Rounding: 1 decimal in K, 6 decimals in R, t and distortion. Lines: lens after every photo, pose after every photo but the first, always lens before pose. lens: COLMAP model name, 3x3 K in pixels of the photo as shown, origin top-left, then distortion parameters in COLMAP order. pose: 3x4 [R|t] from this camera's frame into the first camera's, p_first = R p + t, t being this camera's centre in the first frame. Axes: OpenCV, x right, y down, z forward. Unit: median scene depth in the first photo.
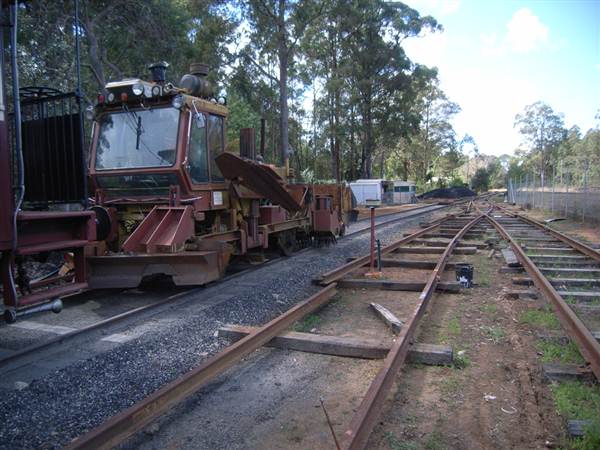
lens RADIAL K [[478.1, 0, 300.9], [0, 478.1, 226.6], [0, 0, 1]] dist [-0.066778, 0.007855]
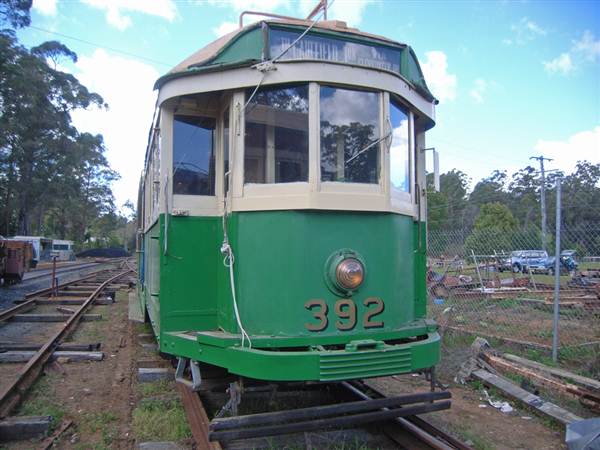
lens RADIAL K [[478.1, 0, 300.9], [0, 478.1, 226.6], [0, 0, 1]] dist [-0.066778, 0.007855]
pose [[0.769694, 0.075874, 0.633888, -0.037313], [0.007083, 0.991836, -0.127320, 0.010936], [-0.638373, 0.102487, 0.762874, -0.125618]]
